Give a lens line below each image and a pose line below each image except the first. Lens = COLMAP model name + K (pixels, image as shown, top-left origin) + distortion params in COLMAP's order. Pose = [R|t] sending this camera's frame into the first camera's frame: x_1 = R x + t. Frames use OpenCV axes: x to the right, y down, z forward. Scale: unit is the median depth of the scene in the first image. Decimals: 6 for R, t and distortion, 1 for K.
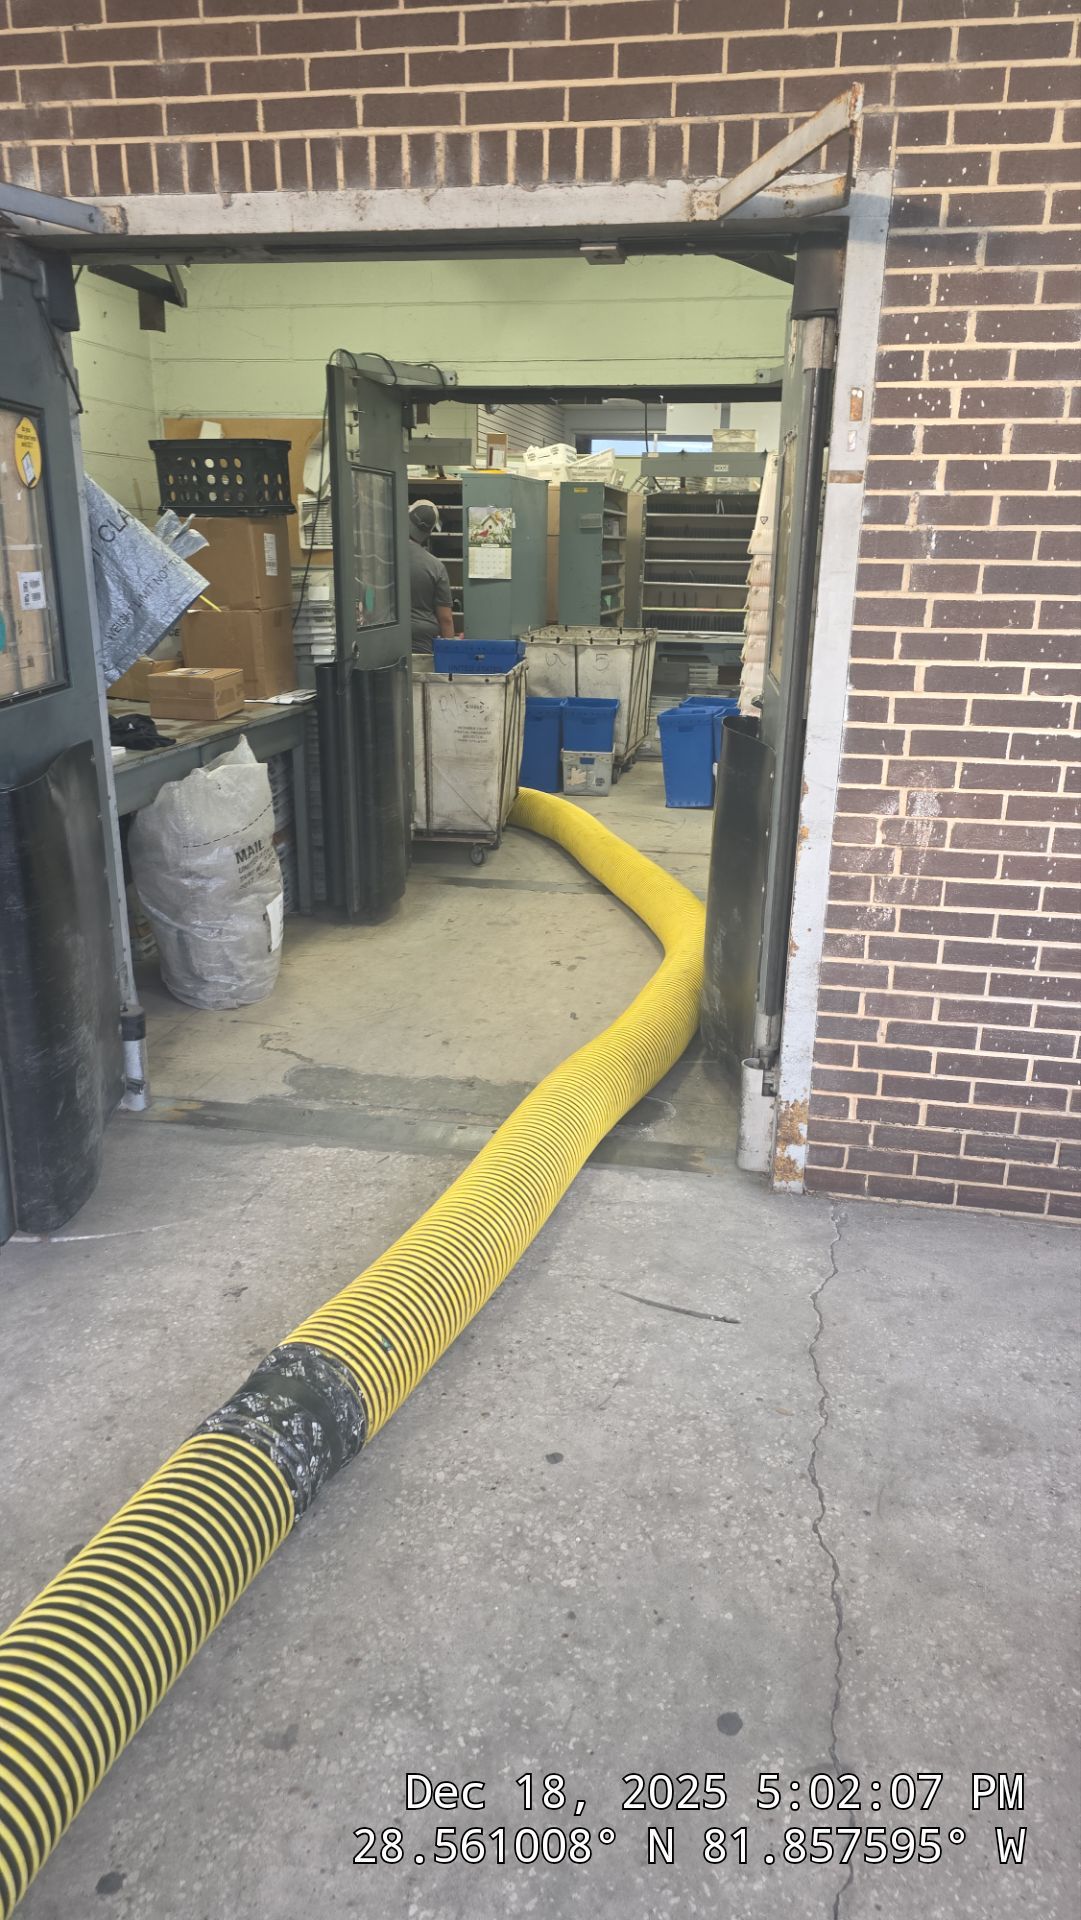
lens RADIAL K [[1292.7, 0, 540.3], [0, 1292.7, 959.1], [0, 0, 1]] dist [0.063200, -0.058192]
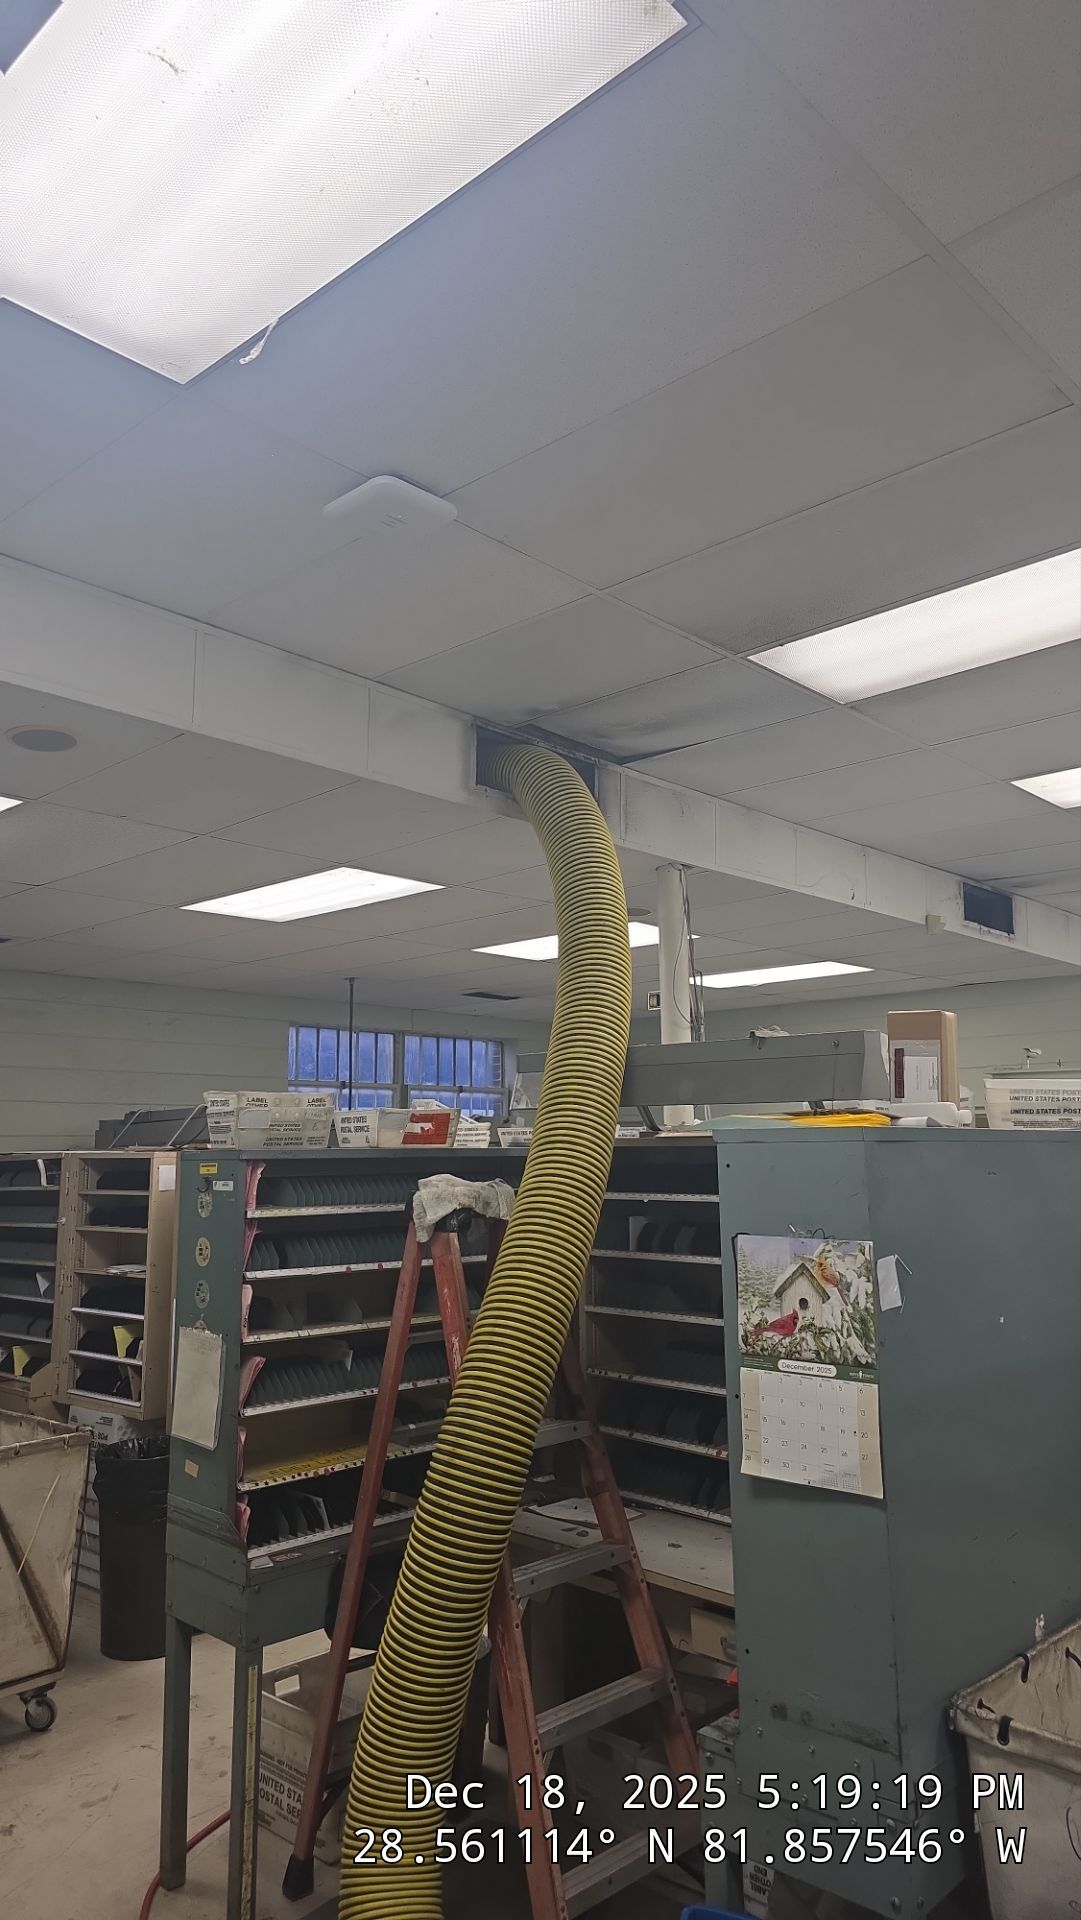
lens RADIAL K [[1292.7, 0, 512.2], [0, 1292.7, 965.4], [0, 0, 1]] dist [0.063200, -0.058192]
pose [[0.827022, -0.102443, -0.552756, 0.073335], [-0.166976, 0.894120, -0.415534, -0.268953], [0.536799, 0.435953, 0.722352, 0.727012]]
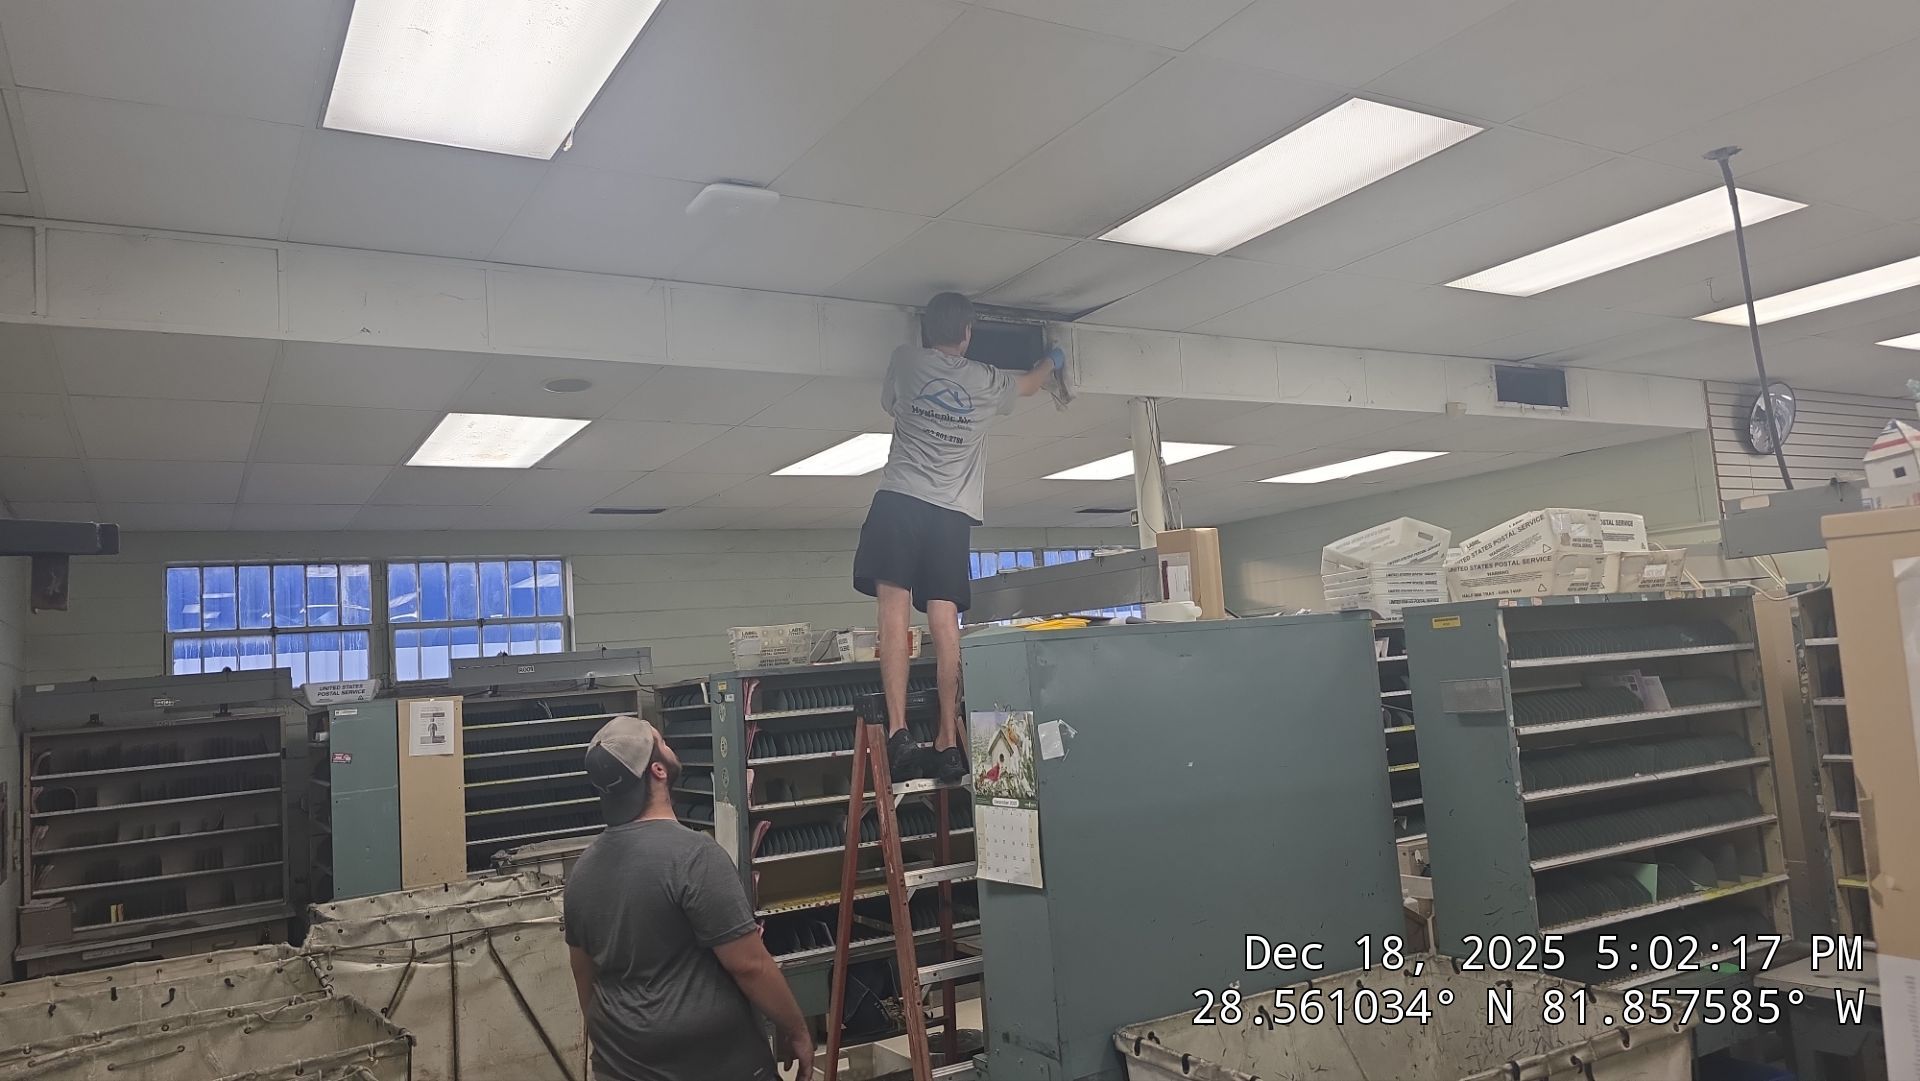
lens RADIAL K [[1292.7, 0, 949.4], [0, 1292.7, 548.7], [0, 0, 1]] dist [0.063200, -0.058192]
pose [[0.641729, -0.133941, -0.755145, 0.260097], [-0.174962, 0.933099, -0.314190, -0.263711], [0.746708, 0.333746, 0.575361, 0.735821]]
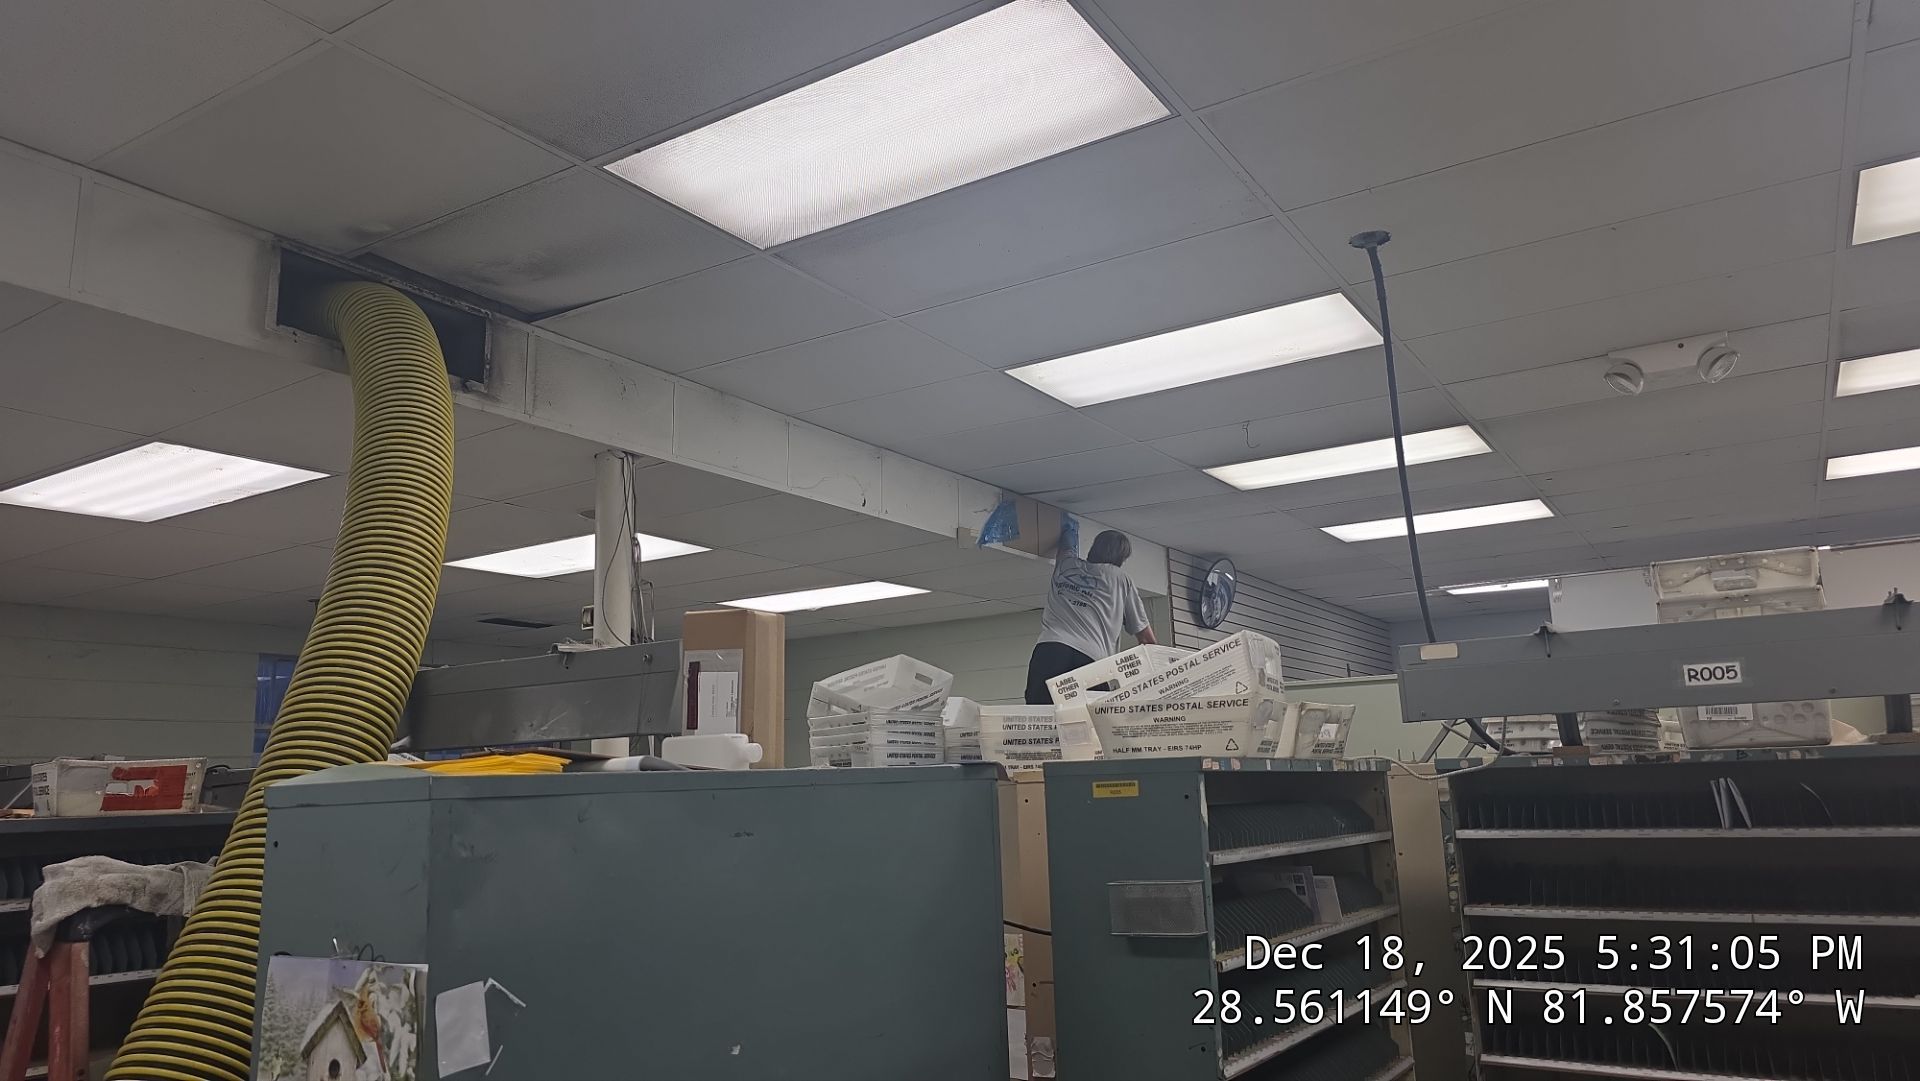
lens RADIAL K [[1292.7, 0, 957.0], [0, 1292.7, 551.9], [0, 0, 1]] dist [0.063200, -0.058192]
pose [[0.920741, -0.115517, -0.372683, 0.111502], [-0.082677, 0.875714, -0.475698, -0.315487], [0.381315, 0.468807, 0.796755, 0.857655]]
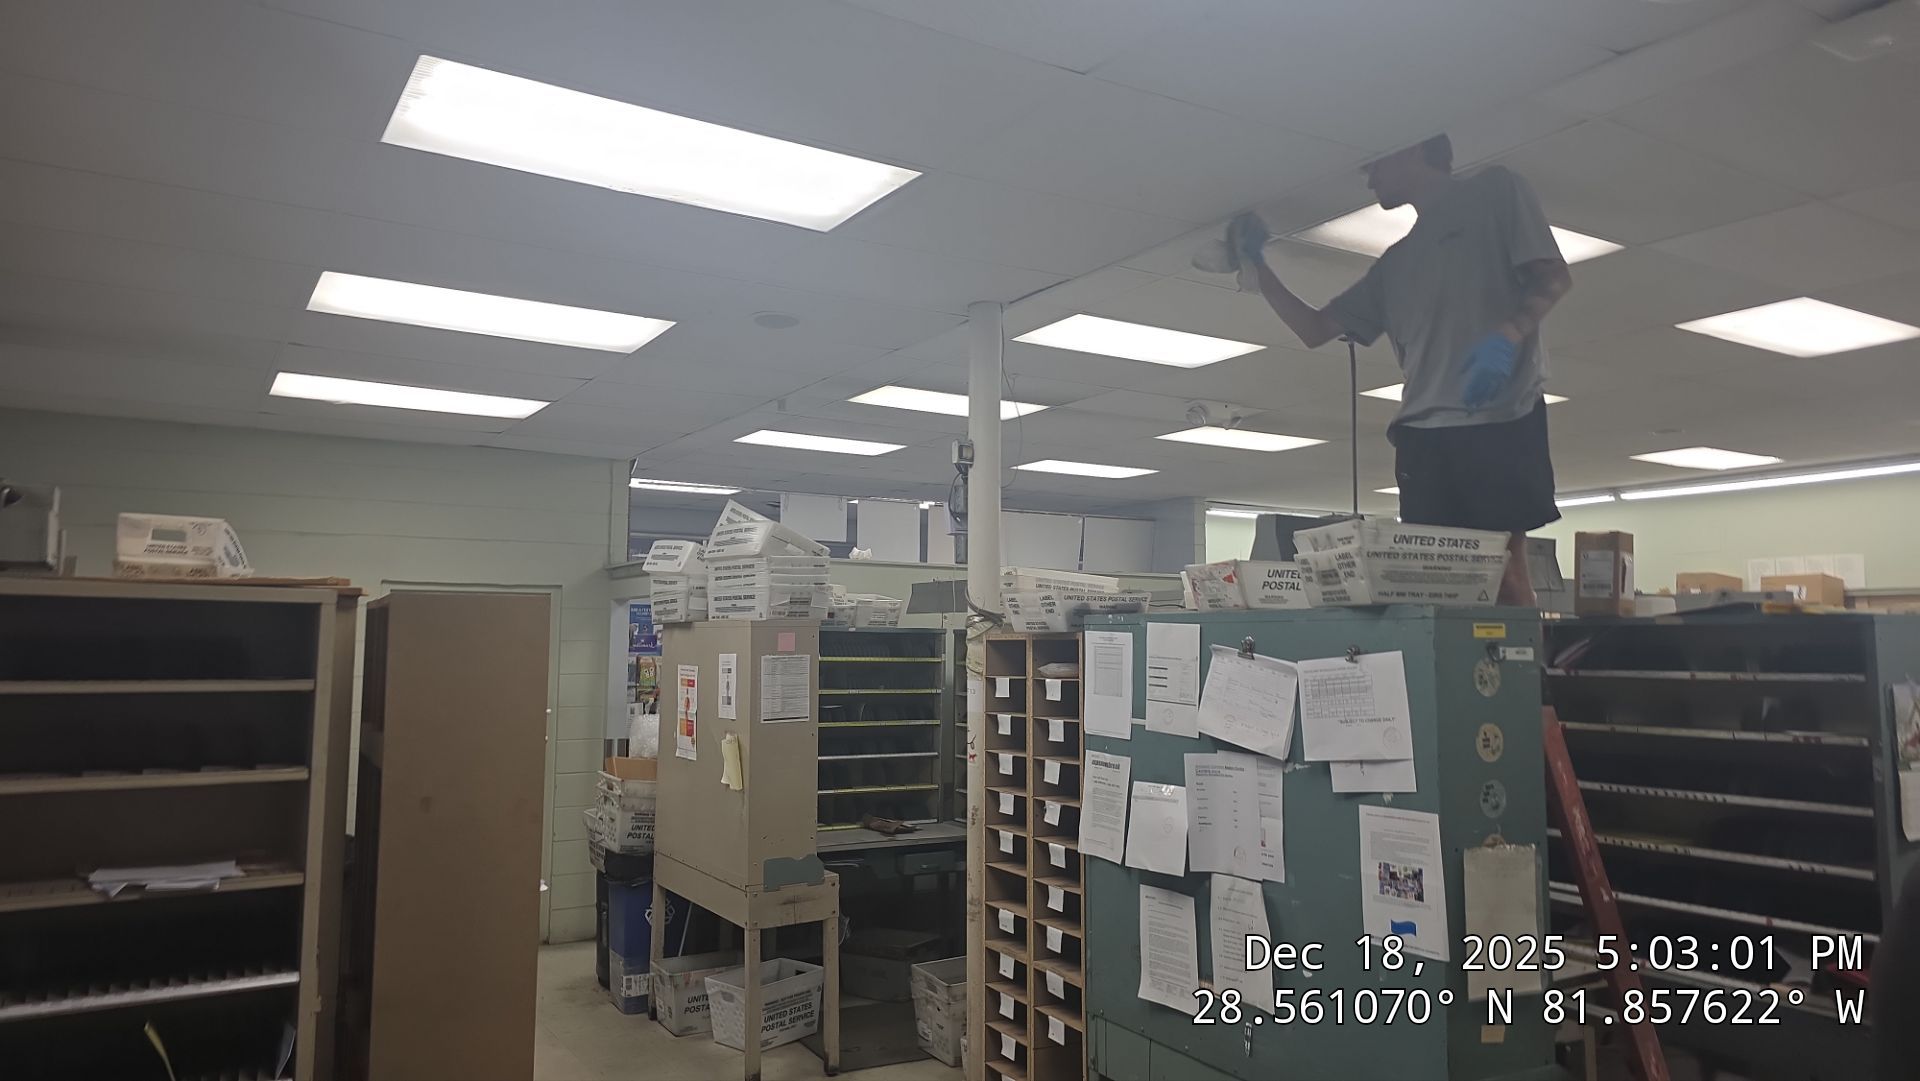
lens RADIAL K [[1292.7, 0, 957.4], [0, 1292.7, 536.9], [0, 0, 1]] dist [0.063200, -0.058192]
pose [[0.744547, 0.051488, 0.665581, -0.581064], [0.223474, 0.920274, -0.321178, -0.319853], [-0.629054, 0.387872, 0.673681, 0.875375]]
